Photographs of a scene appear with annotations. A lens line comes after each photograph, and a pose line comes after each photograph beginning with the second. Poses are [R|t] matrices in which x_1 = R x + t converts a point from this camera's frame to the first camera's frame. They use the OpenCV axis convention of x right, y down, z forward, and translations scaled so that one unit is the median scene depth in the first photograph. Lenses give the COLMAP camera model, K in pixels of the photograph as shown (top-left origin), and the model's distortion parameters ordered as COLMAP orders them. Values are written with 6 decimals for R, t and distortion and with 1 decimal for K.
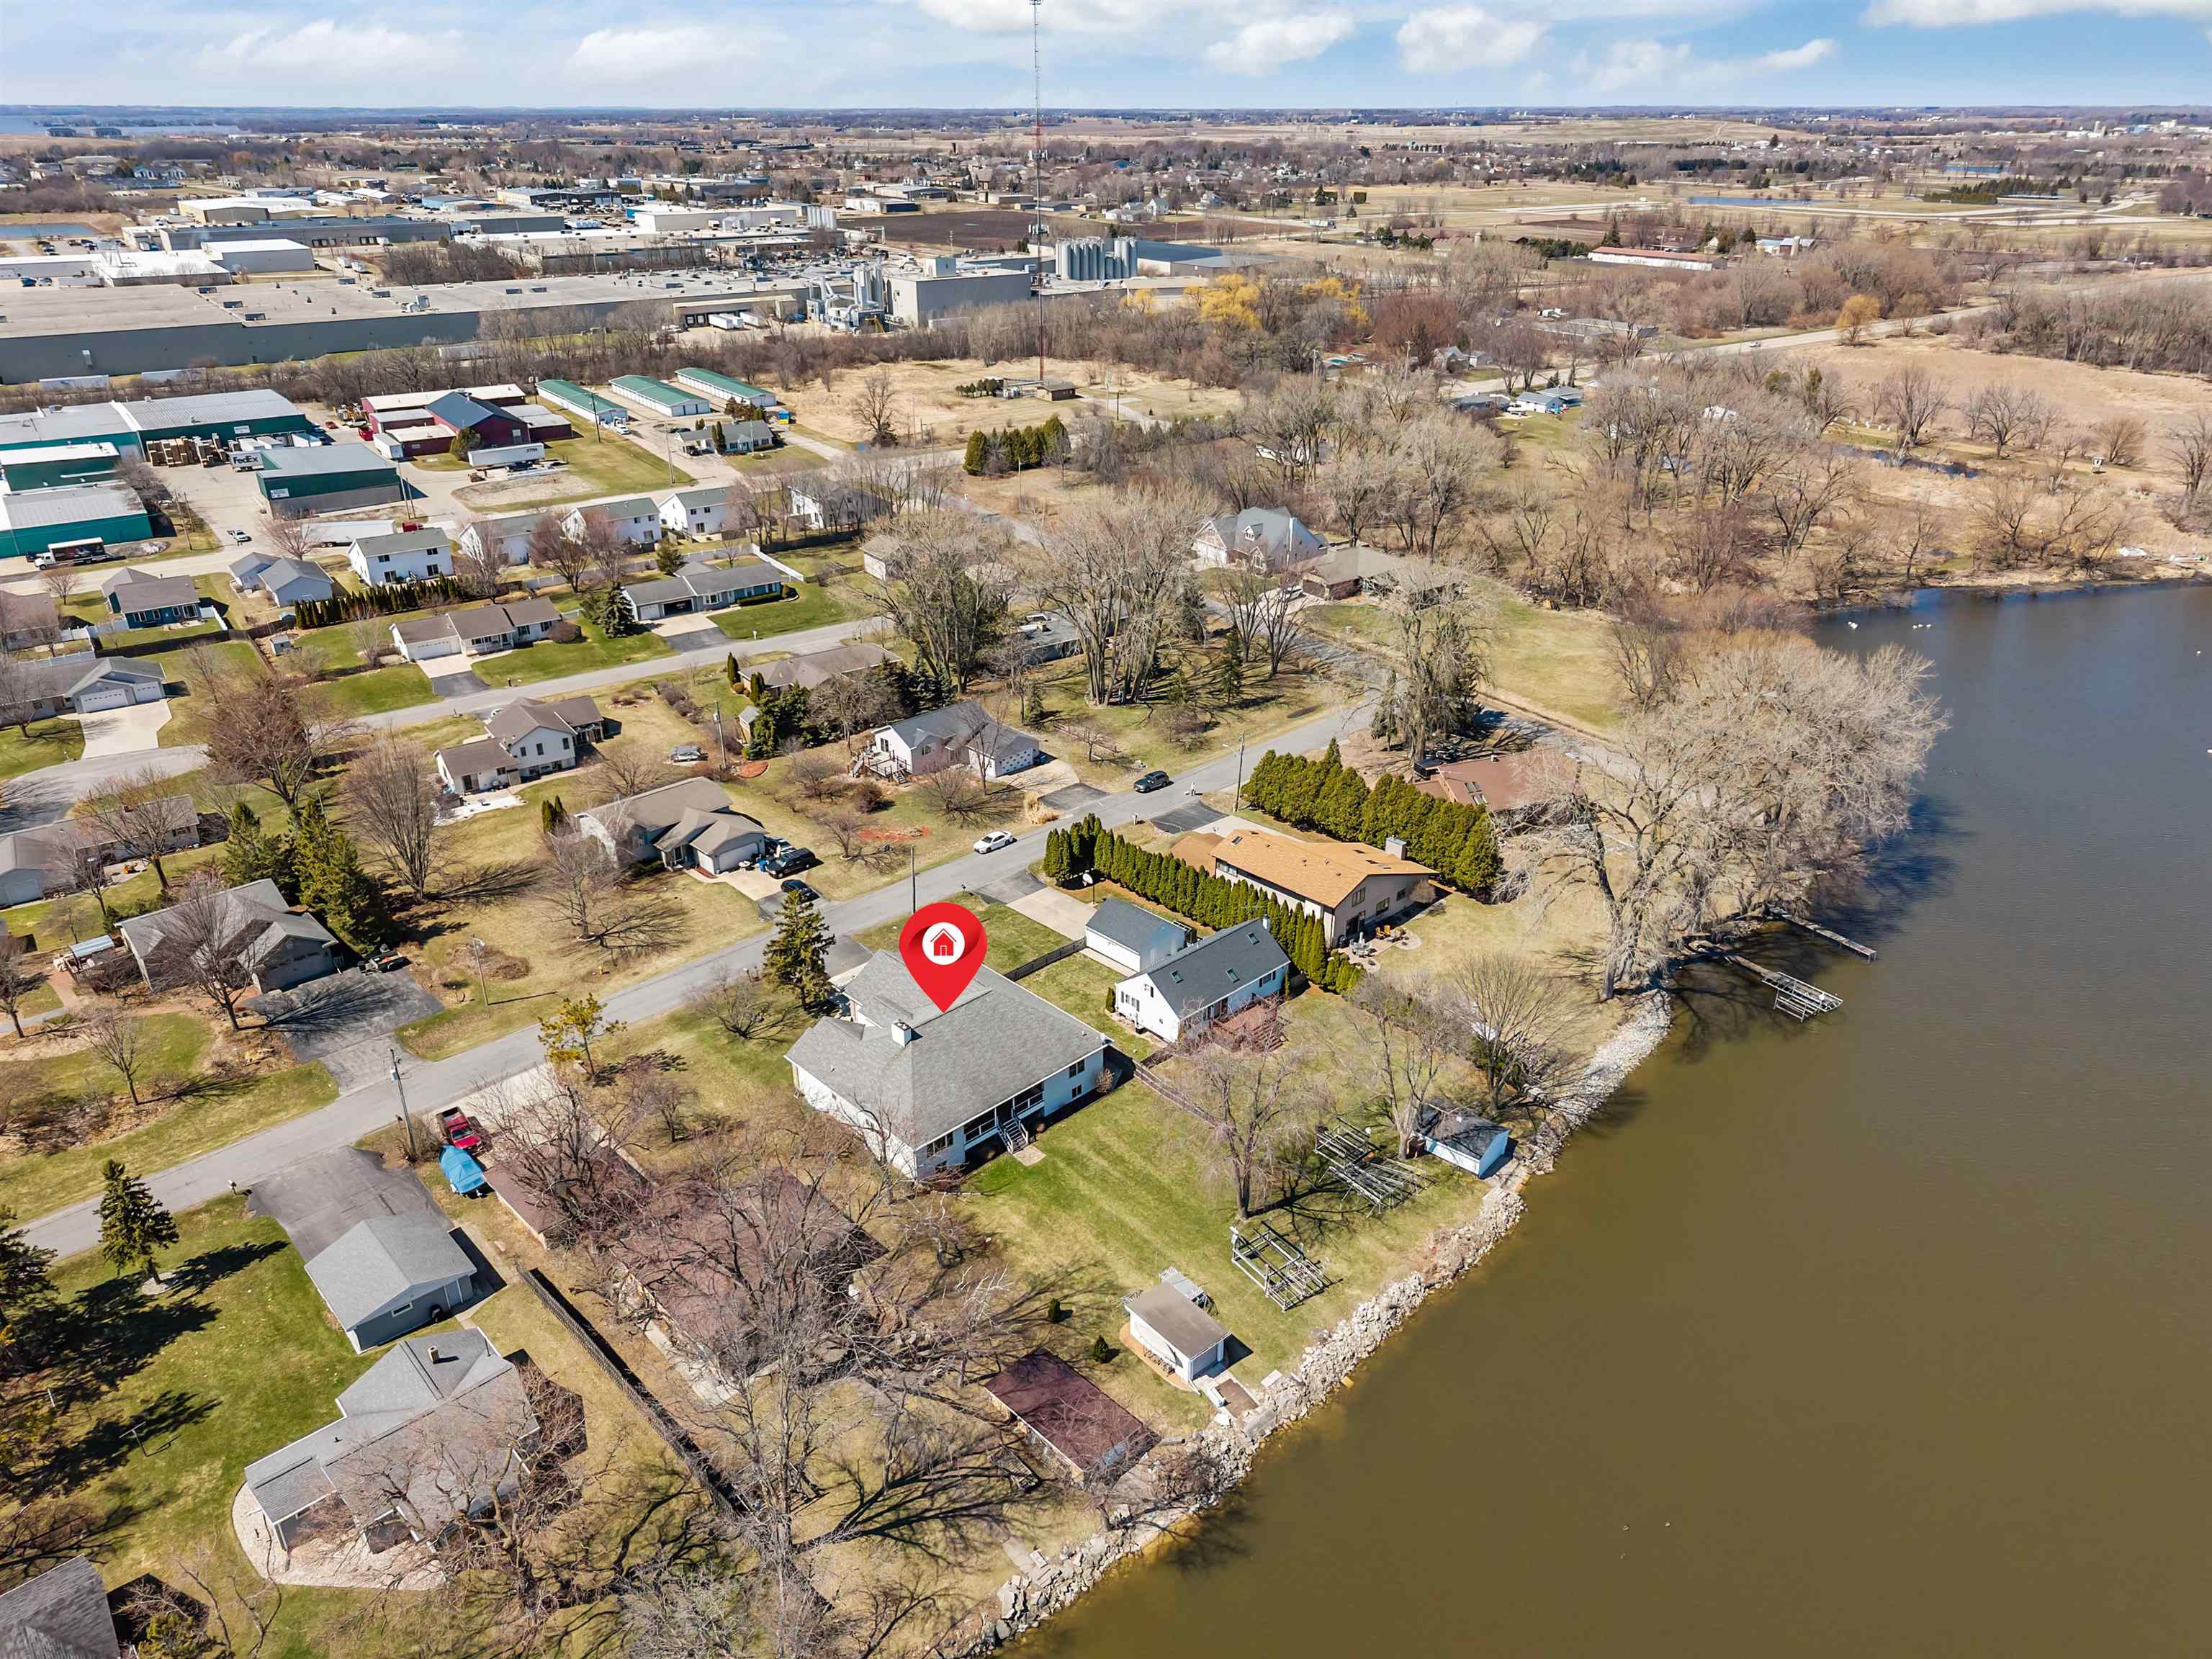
lens RADIAL K [[1507.9, 0, 1106.0], [0, 1507.9, 829.5], [0, 0, 1]] dist [0.008937, -0.006698]
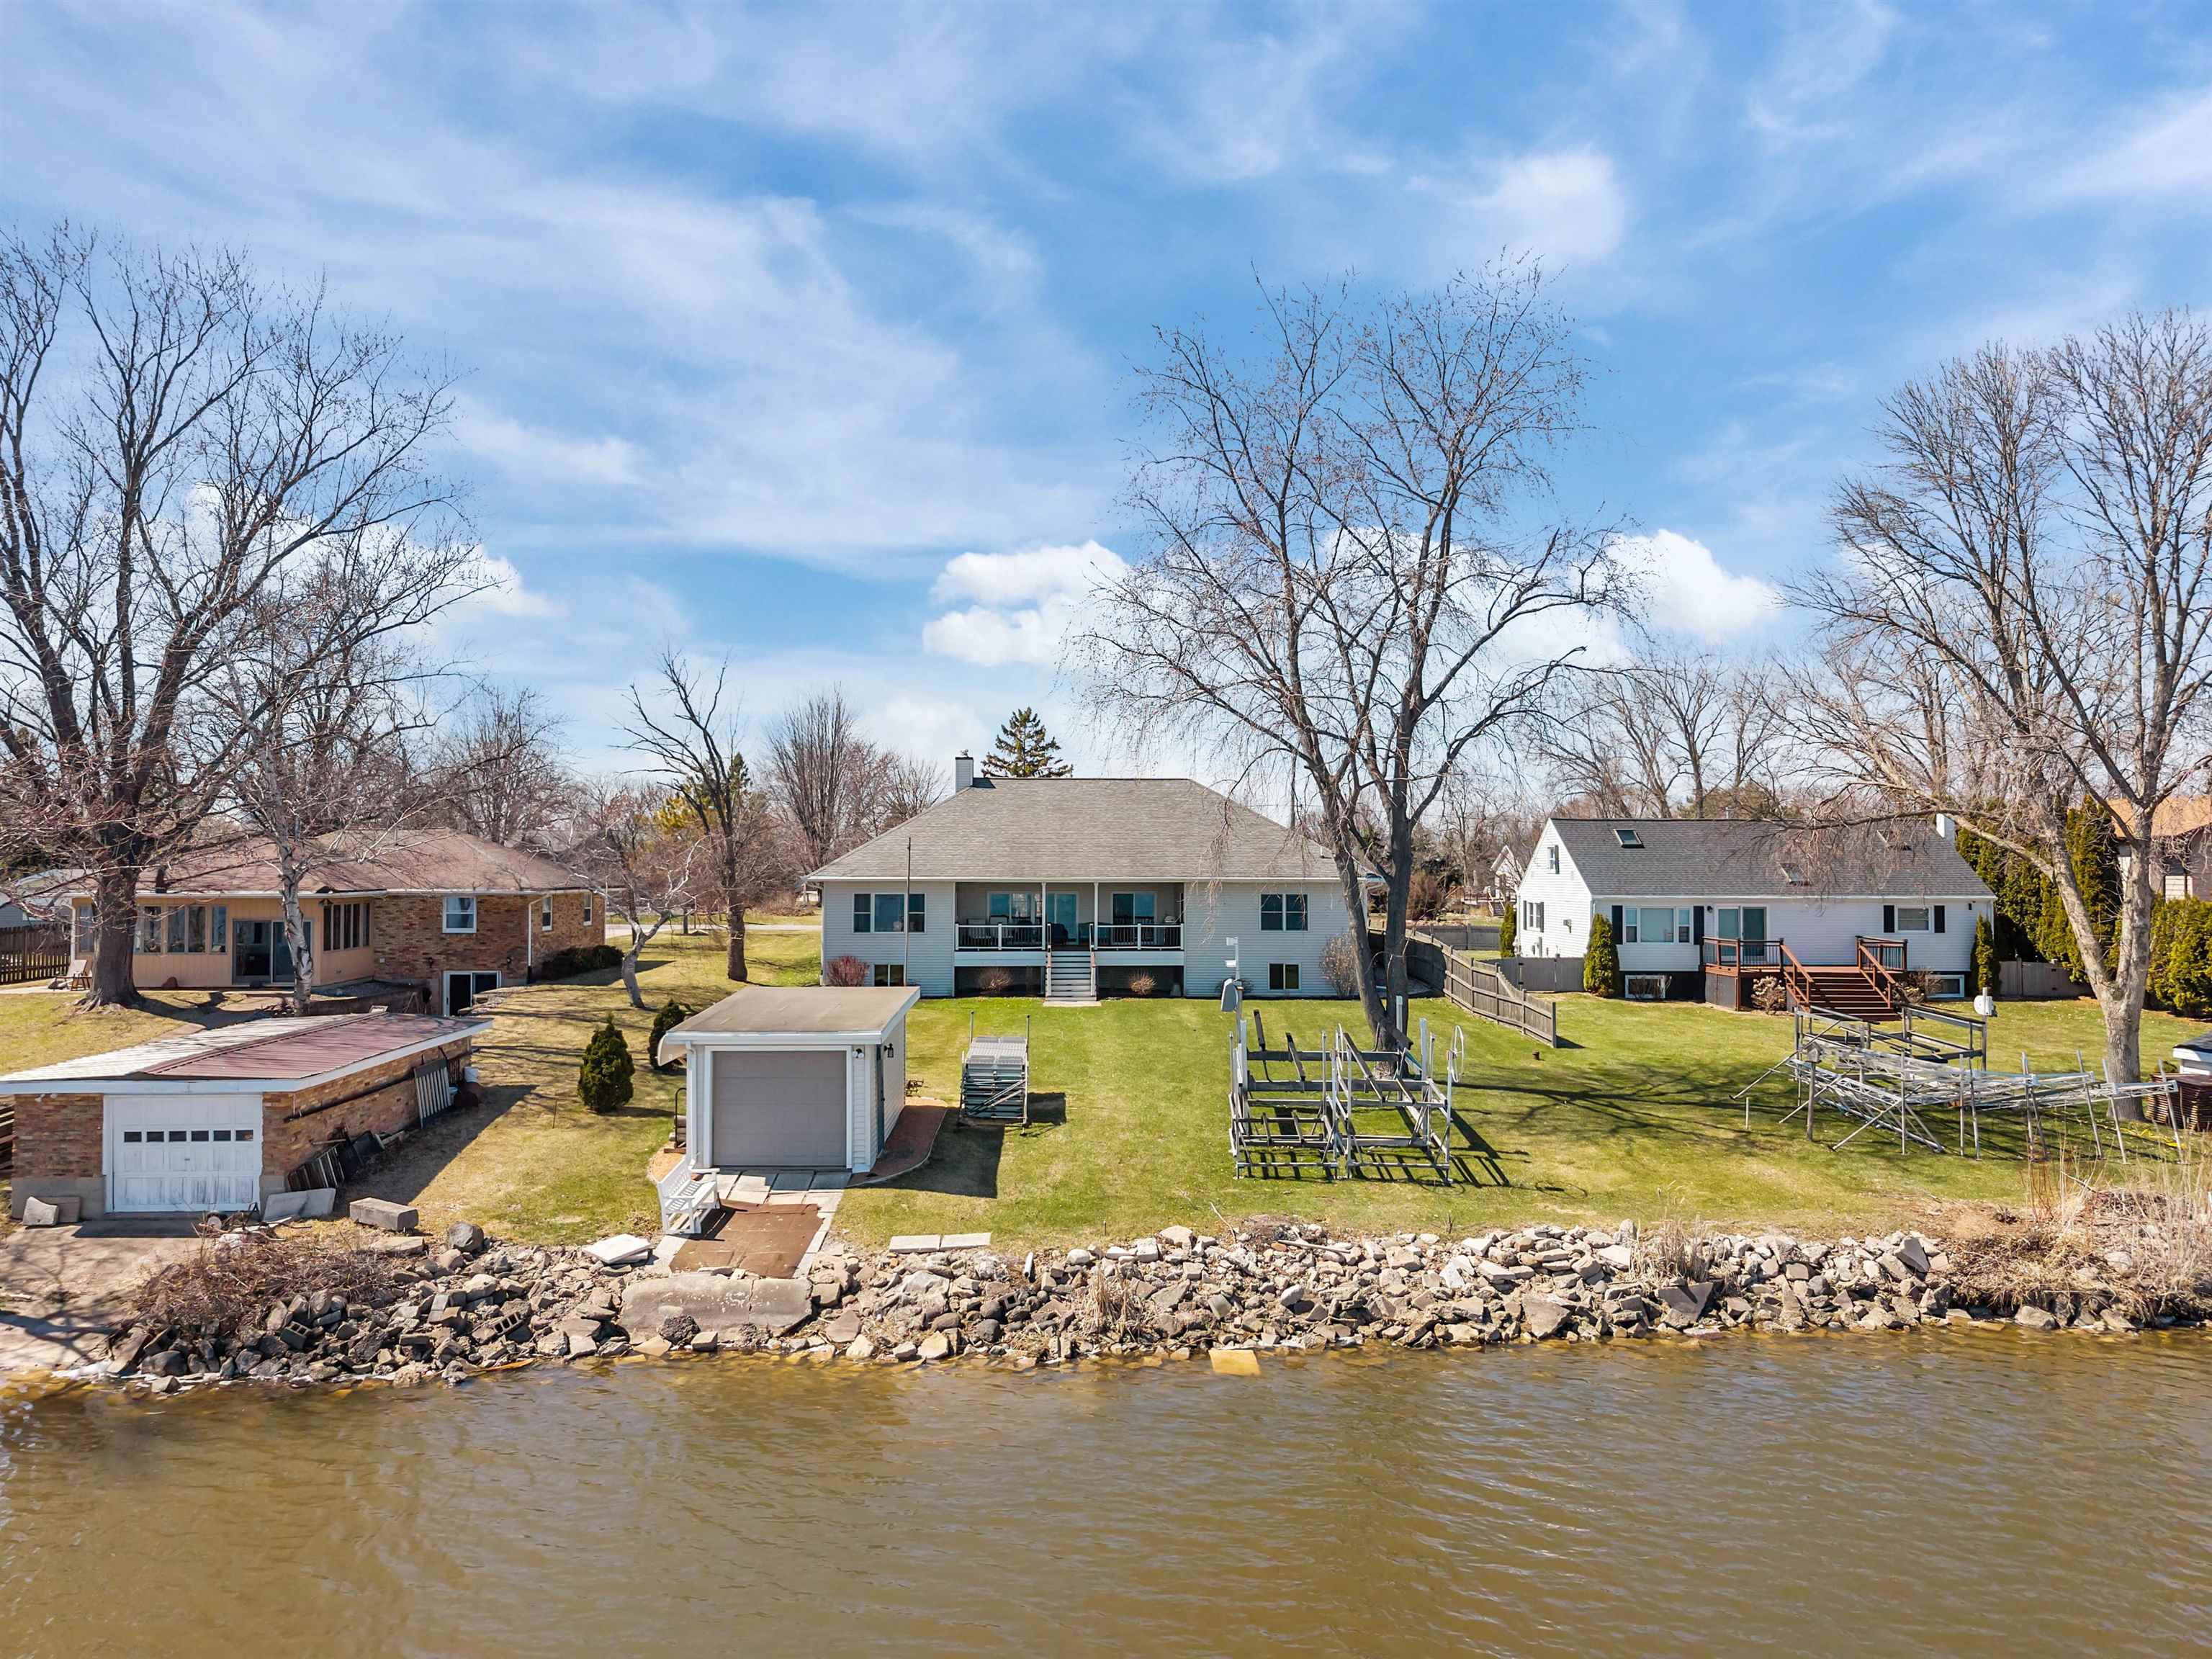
lens RADIAL K [[1494.3, 0, 1102.7], [0, 1494.3, 844.3], [0, 0, 1]] dist [0.002896, 0.003646]
pose [[0.754565, -0.018082, -0.655976, 0.134497], [-0.283283, 0.892706, -0.350467, 0.182700], [0.591931, 0.450277, 0.668482, 0.397614]]
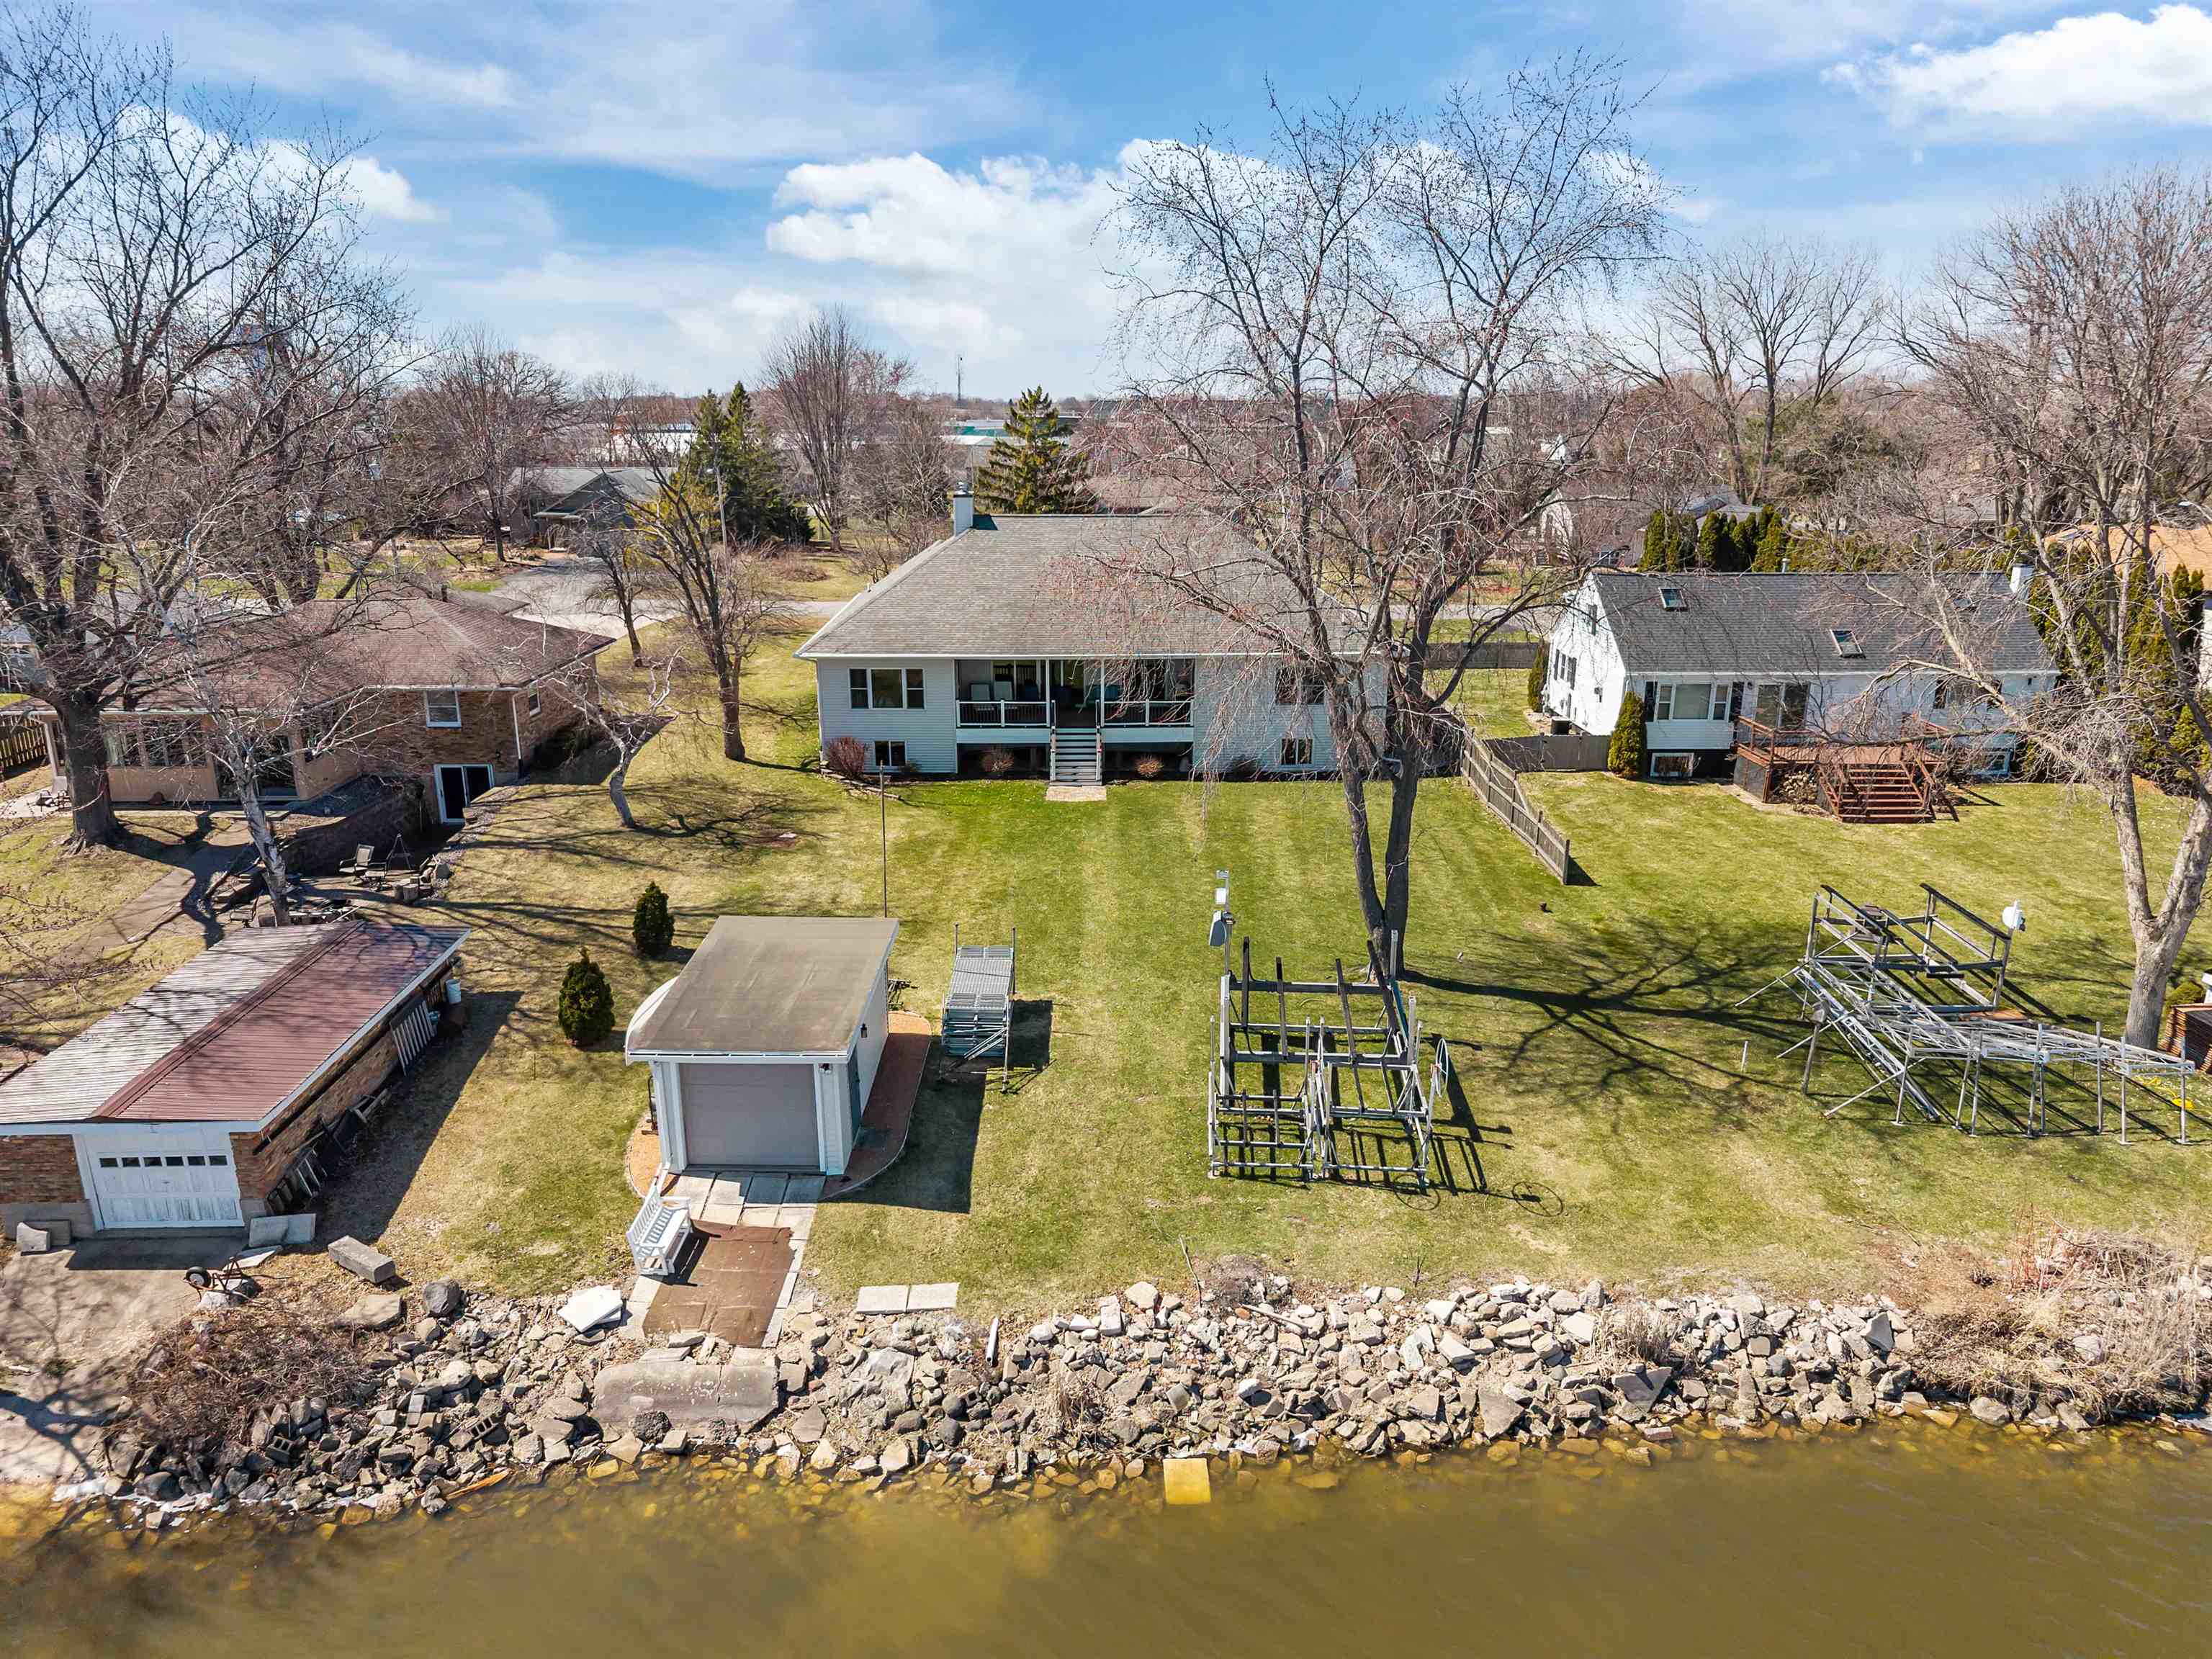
lens RADIAL K [[1494.3, 0, 1102.7], [0, 1494.3, 844.3], [0, 0, 1]] dist [0.002896, 0.003646]
pose [[0.737654, 0.179760, -0.650809, 0.129804], [-0.290185, 0.954747, -0.065197, 0.144274], [0.609638, 0.236948, 0.756437, 0.393904]]
